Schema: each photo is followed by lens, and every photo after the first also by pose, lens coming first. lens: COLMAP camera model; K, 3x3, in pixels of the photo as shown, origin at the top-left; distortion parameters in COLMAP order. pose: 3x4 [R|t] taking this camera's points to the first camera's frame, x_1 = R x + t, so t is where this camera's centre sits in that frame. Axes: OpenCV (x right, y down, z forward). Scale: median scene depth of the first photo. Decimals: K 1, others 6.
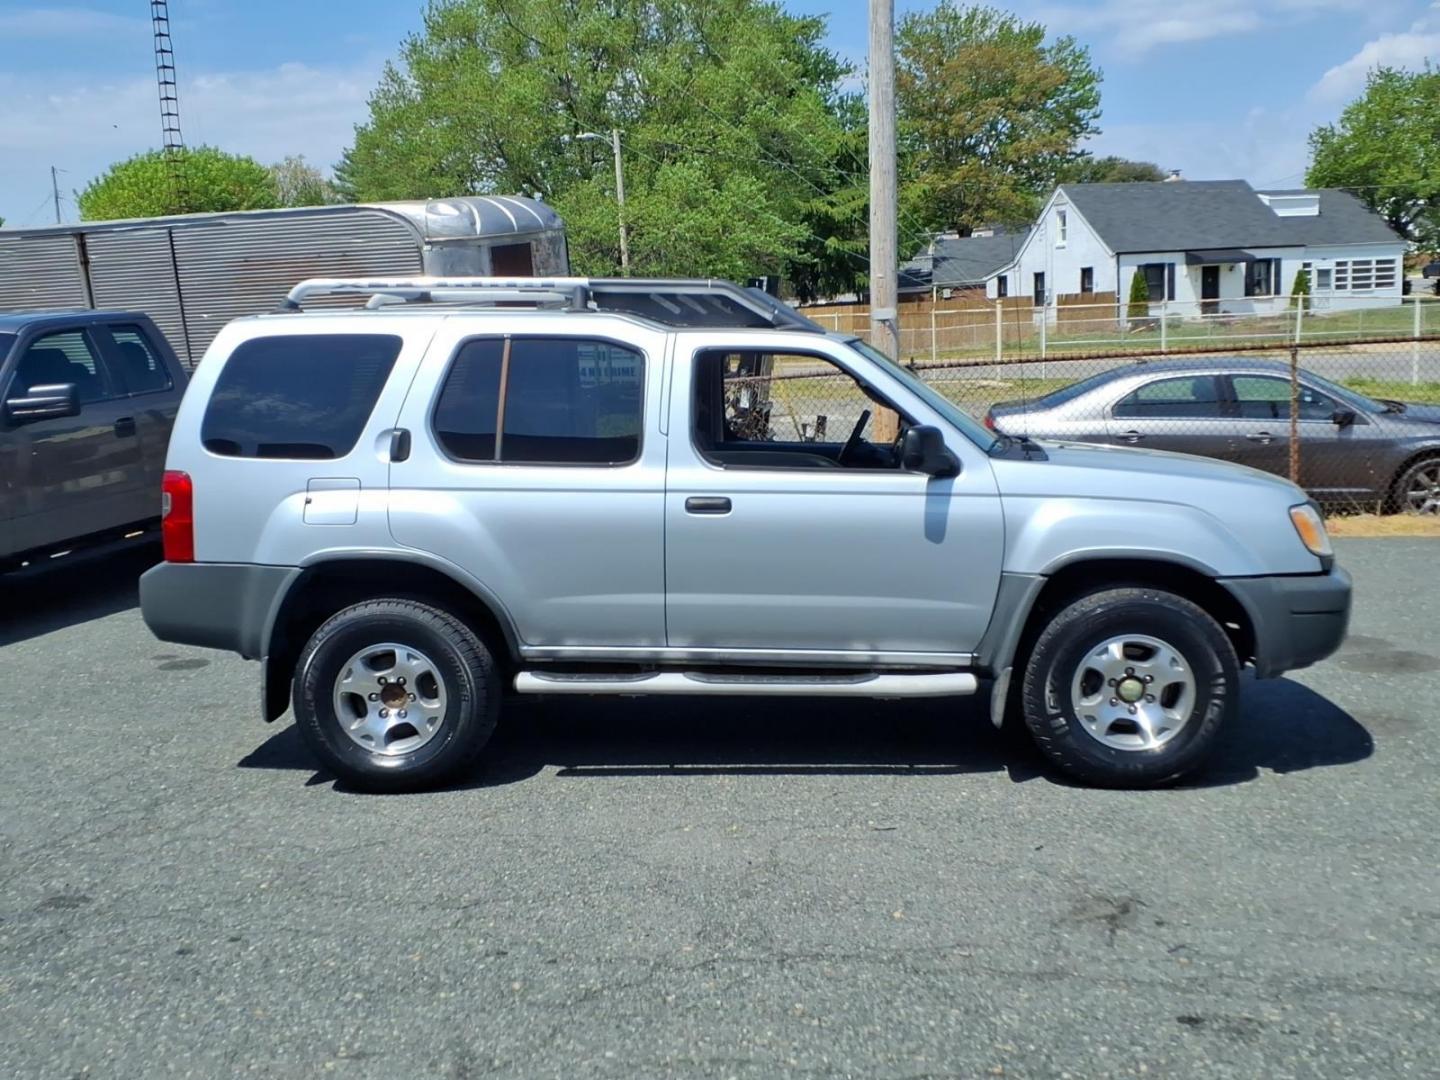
lens RADIAL K [[1534.8, 0, 723.2], [0, 1534.8, 473.3], [0, 0, 1]] dist [0.145129, -0.017926]
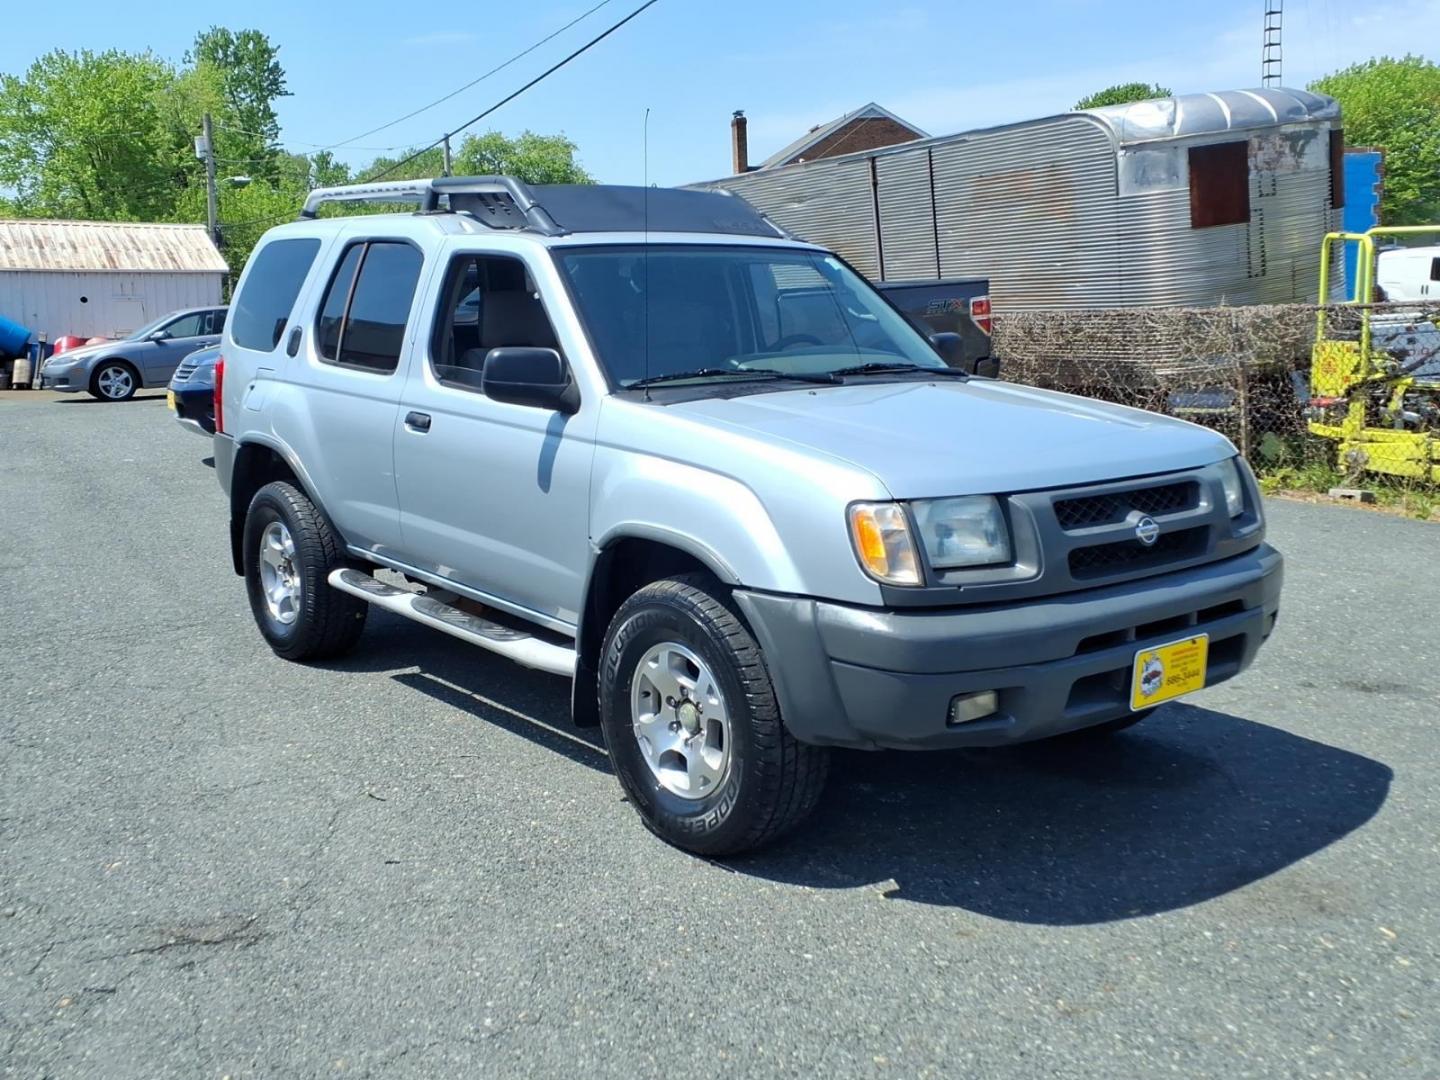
lens RADIAL K [[1424.0, 0, 720.0], [0, 1424.0, 540.0], [0, 0, 1]] dist [-0.009934, -0.022942]
pose [[0.690020, 0.143414, -0.709439, 0.741864], [-0.064147, 0.988433, 0.137421, -0.039253], [0.720942, -0.049315, 0.691239, 0.540511]]
